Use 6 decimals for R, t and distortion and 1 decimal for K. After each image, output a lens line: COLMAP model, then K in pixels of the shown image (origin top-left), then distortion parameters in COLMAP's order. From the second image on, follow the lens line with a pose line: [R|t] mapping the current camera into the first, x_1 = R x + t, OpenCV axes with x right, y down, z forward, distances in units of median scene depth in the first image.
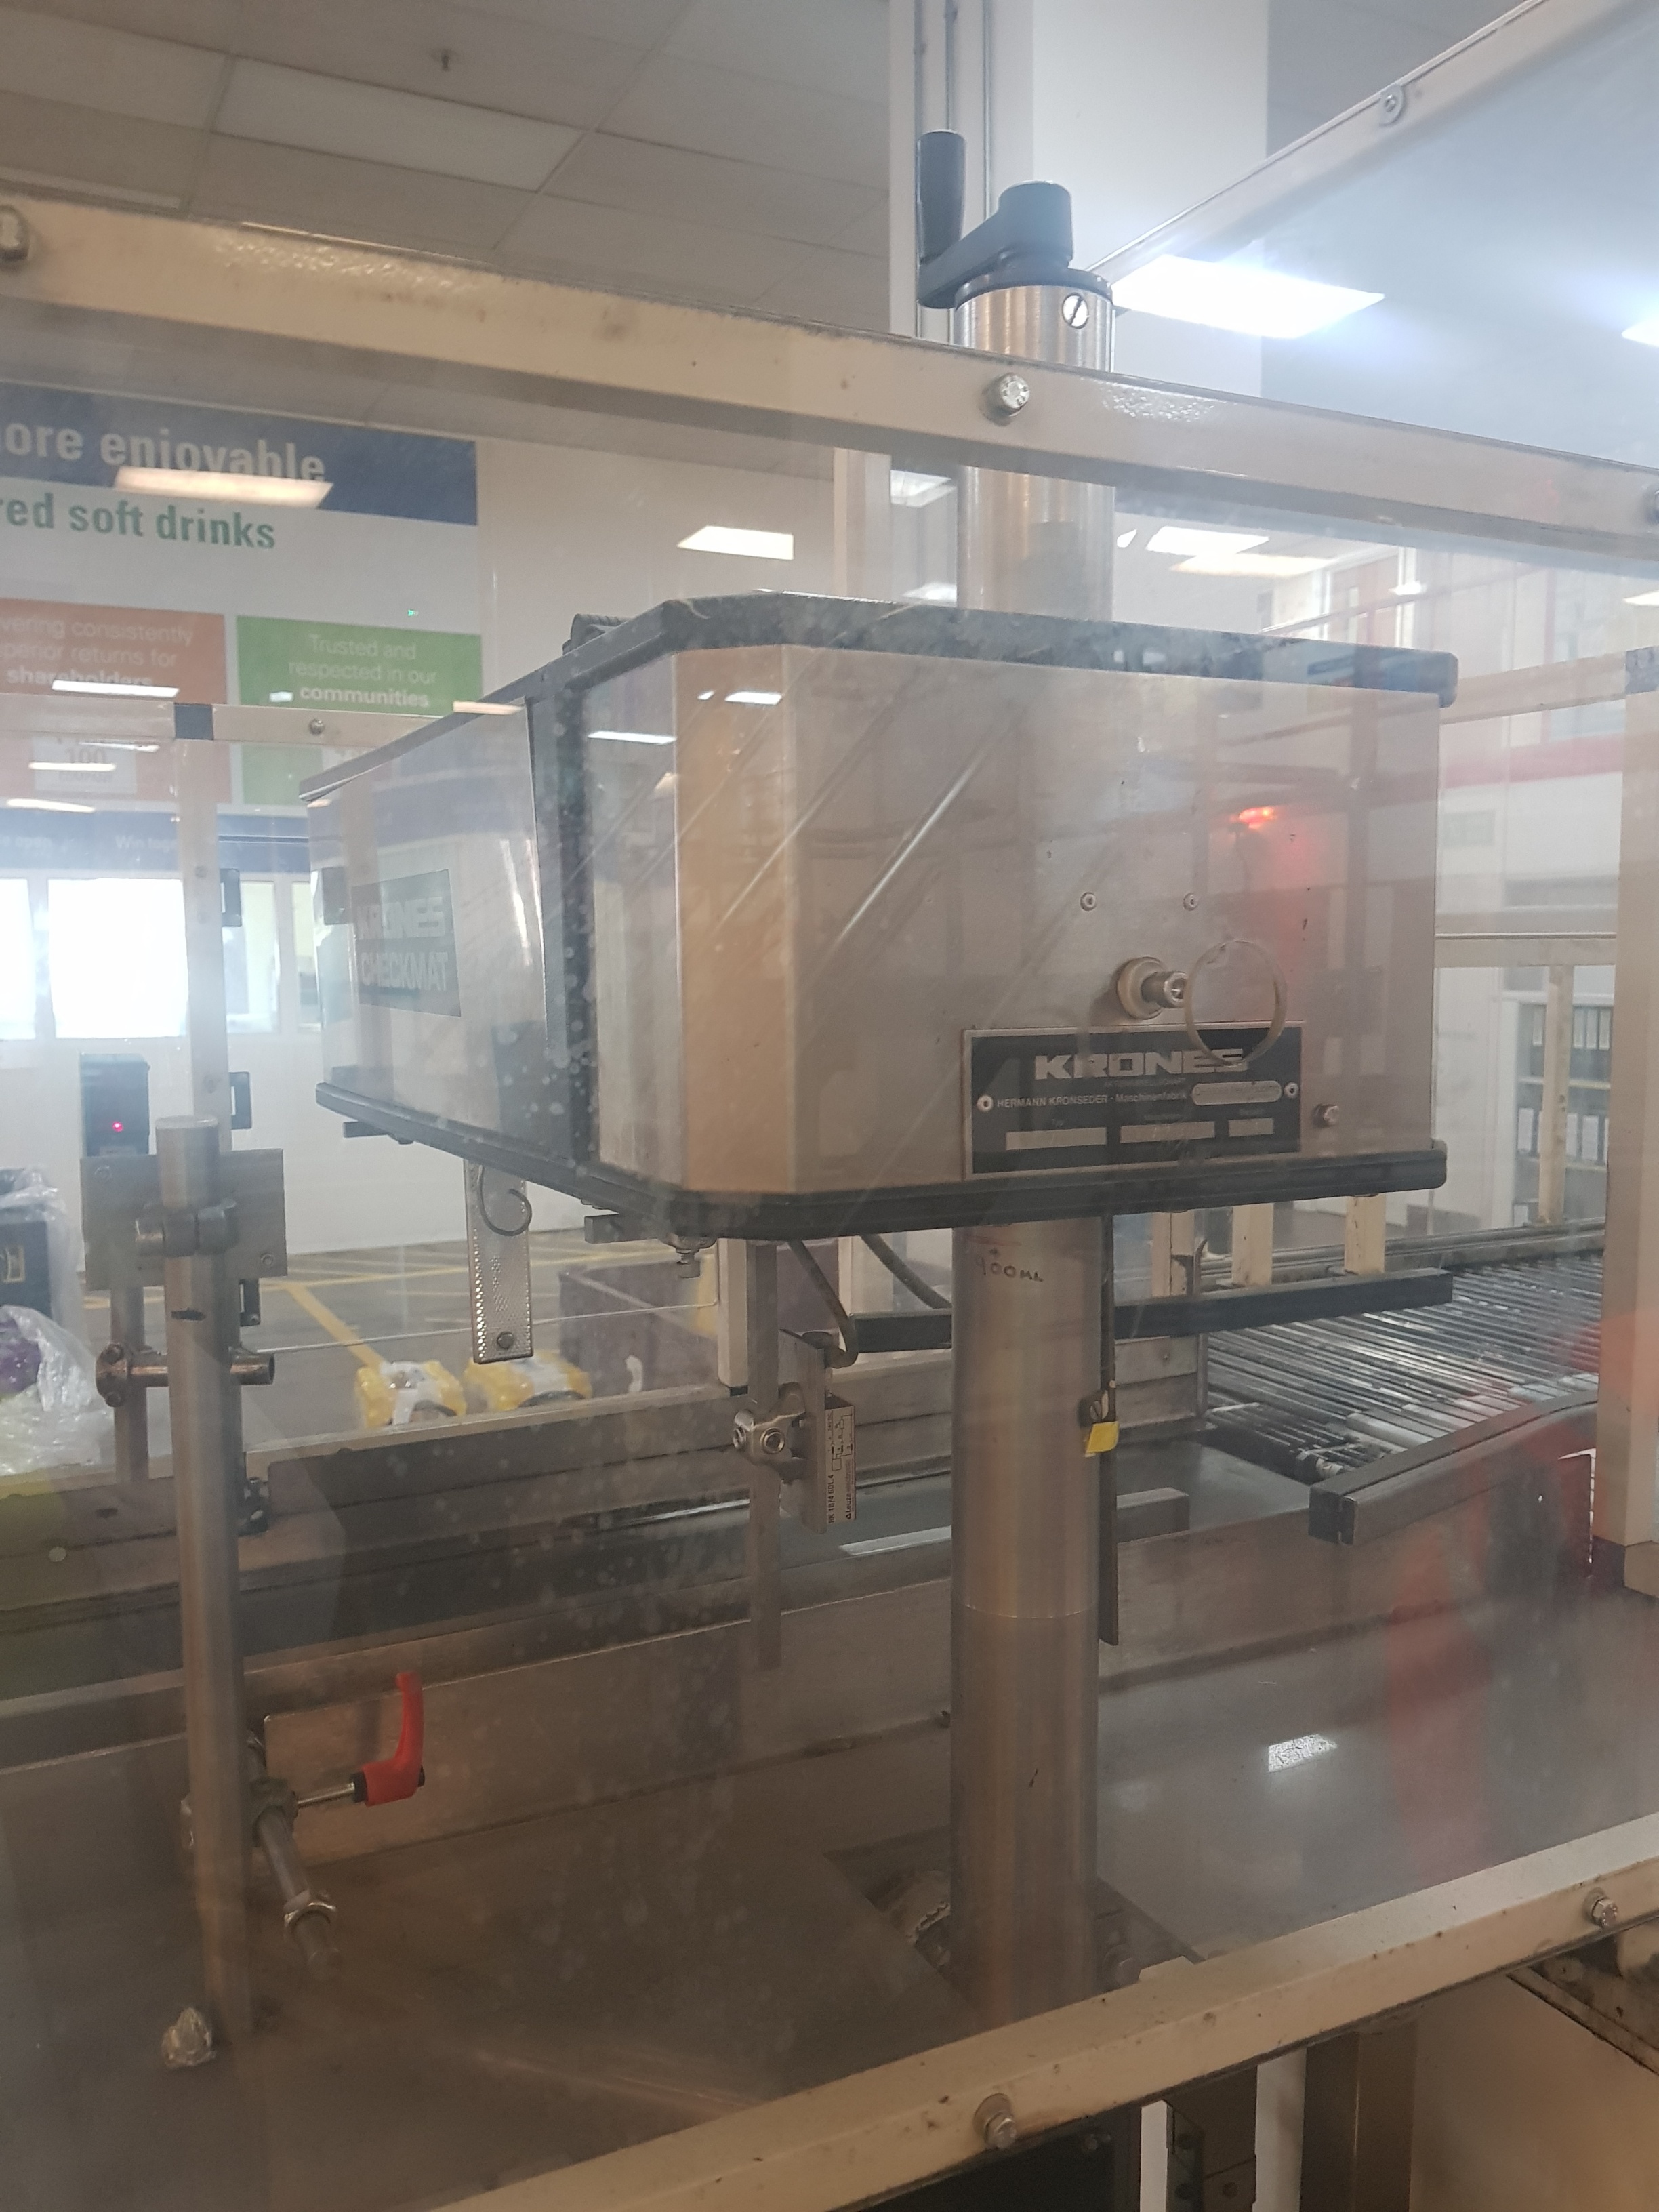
lens RADIAL K [[1808.4, 0, 894.9], [0, 1808.4, 1048.5], [0, 0, 1]] dist [0.063326, -0.068495]
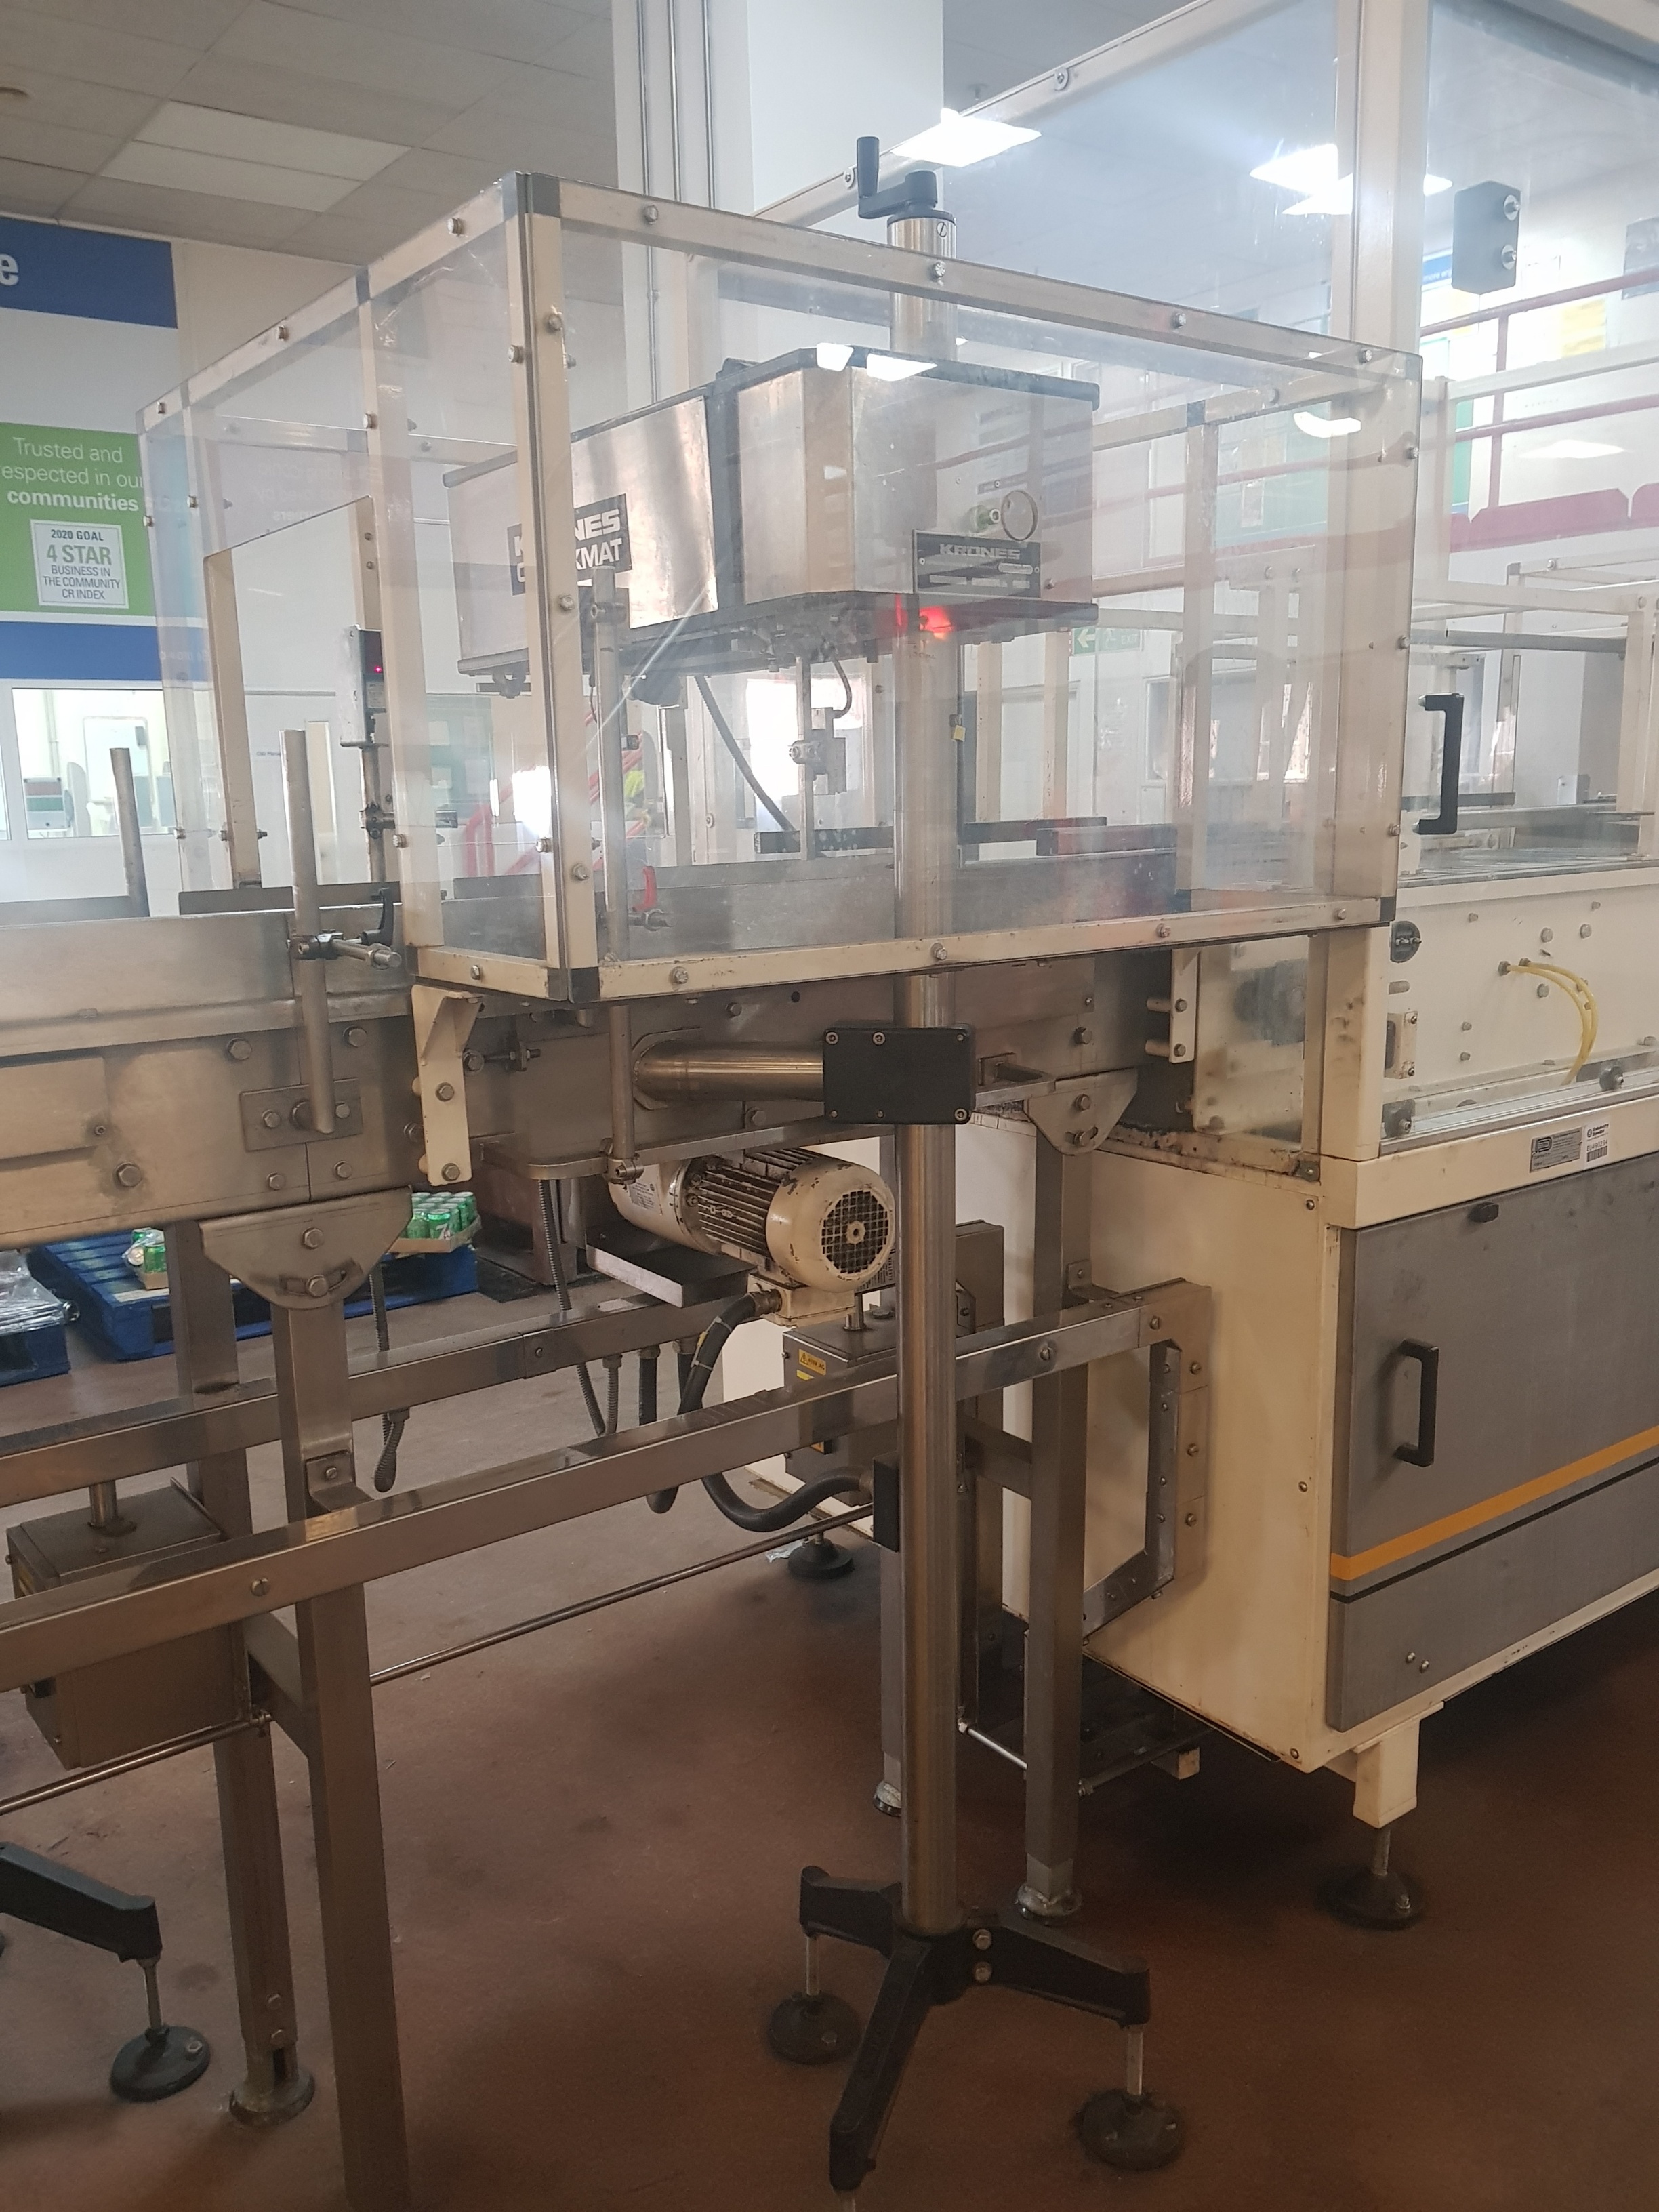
lens RADIAL K [[1834.9, 0, 898.9], [0, 1834.9, 1103.6], [0, 0, 1]] dist [0.032175, -0.064770]
pose [[0.983621, -0.046881, 0.174044, -0.049156], [0.027396, 0.993250, 0.112712, 0.052091], [-0.178154, -0.106098, 0.978266, -0.167037]]
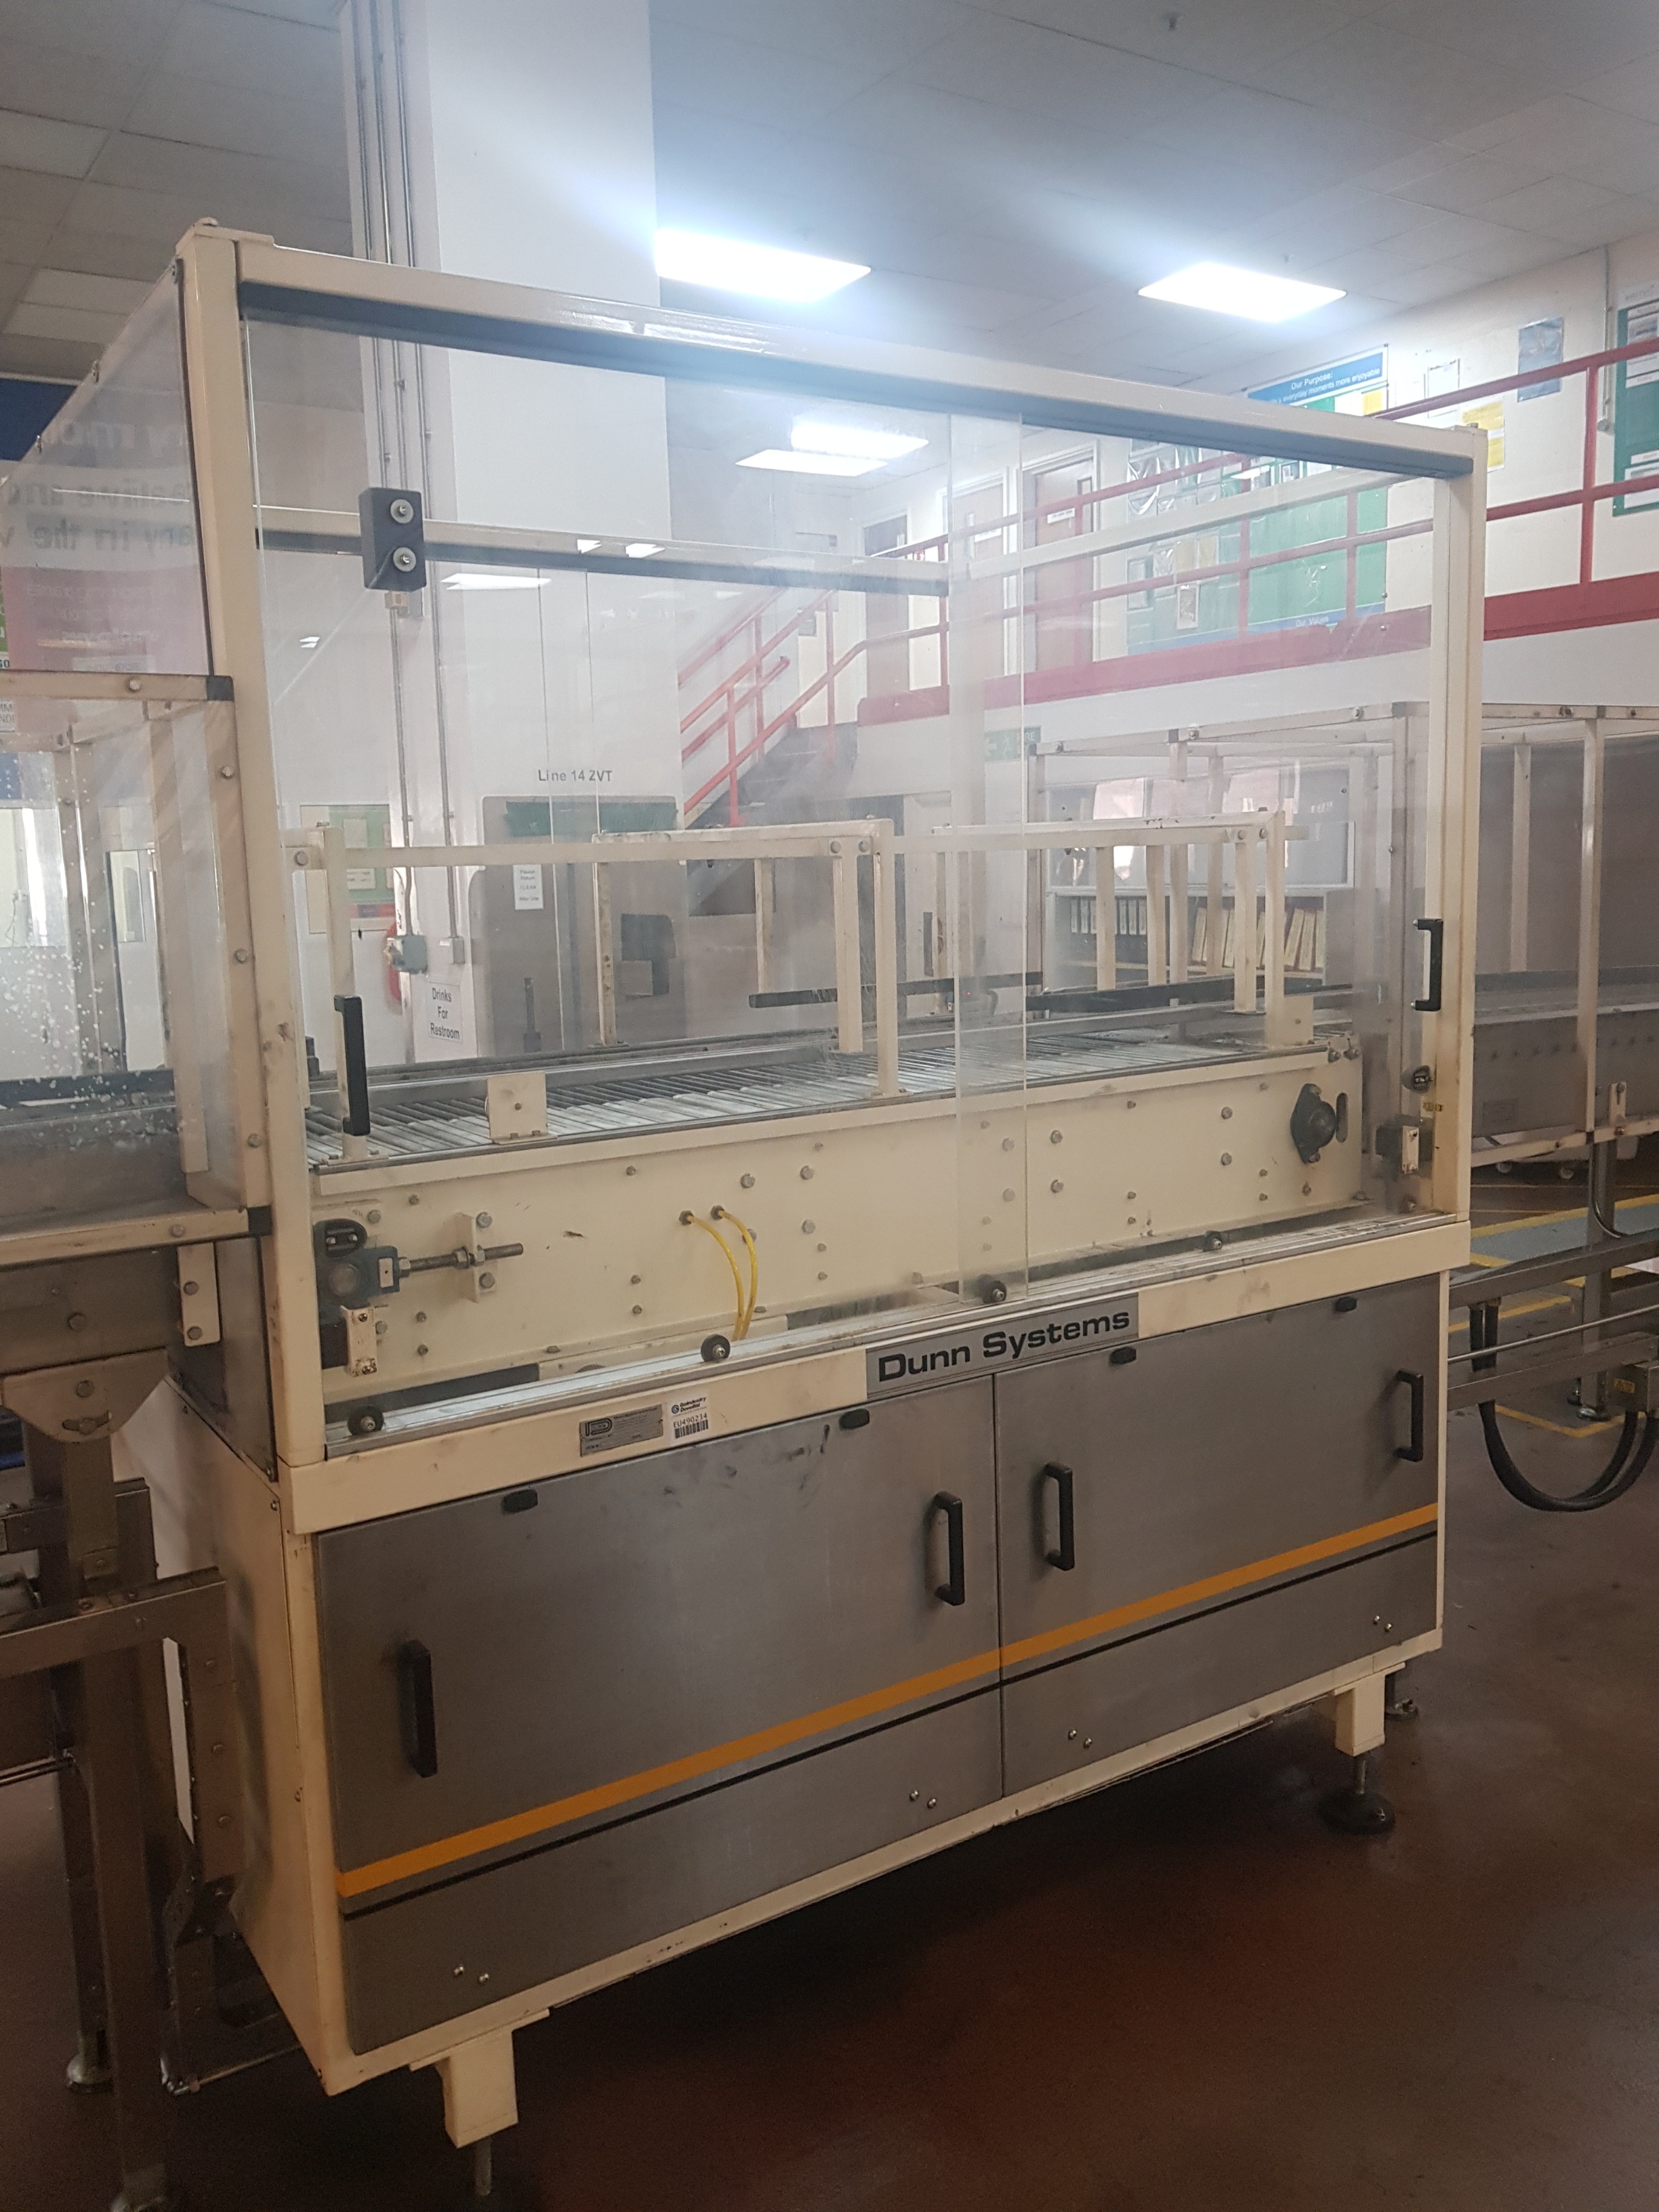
lens RADIAL K [[1808.4, 0, 894.9], [0, 1808.4, 1048.5], [0, 0, 1]] dist [0.063326, -0.068495]
pose [[0.994793, -0.036098, 0.095307, 0.178533], [0.031334, 0.998206, 0.051025, 0.014140], [-0.096978, -0.047773, 0.994139, -0.183312]]
